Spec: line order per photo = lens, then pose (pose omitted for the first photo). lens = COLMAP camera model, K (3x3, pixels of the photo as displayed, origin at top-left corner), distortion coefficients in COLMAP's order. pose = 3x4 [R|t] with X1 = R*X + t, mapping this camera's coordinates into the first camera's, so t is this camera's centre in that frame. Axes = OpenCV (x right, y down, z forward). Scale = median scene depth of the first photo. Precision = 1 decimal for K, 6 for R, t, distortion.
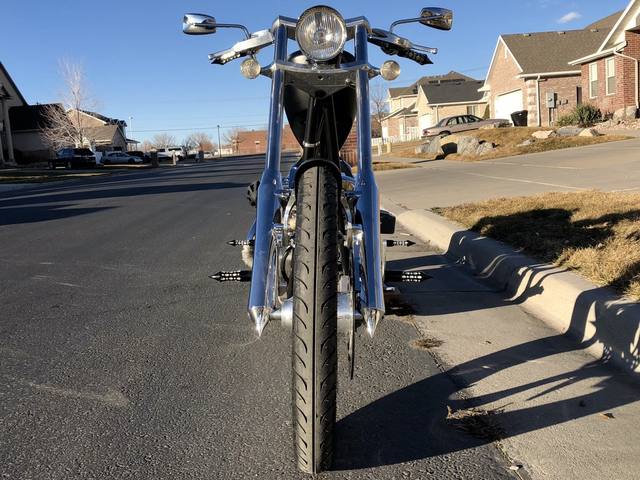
lens RADIAL K [[610.5, 0, 320.0], [0, 610.5, 240.0], [0, 0, 1]] dist [0.005356, -0.017848]
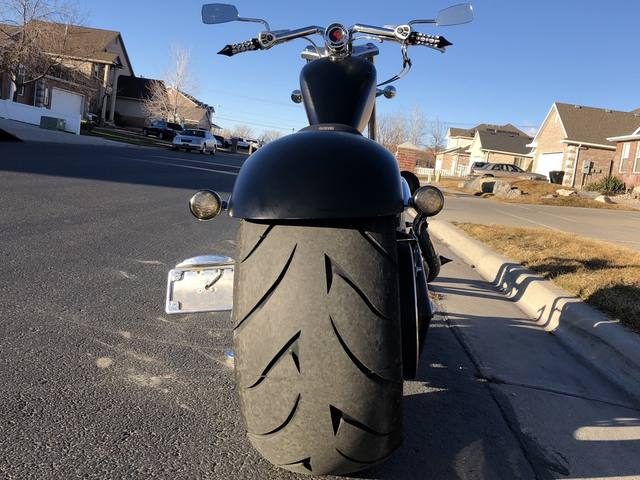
lens RADIAL K [[610.5, 0, 320.0], [0, 610.5, 240.0], [0, 0, 1]] dist [0.005356, -0.017848]
pose [[0.974019, 0.216756, -0.065610, -0.002026], [-0.218332, 0.975712, -0.017805, 0.031736], [0.060157, 0.031667, 0.997686, -0.157785]]
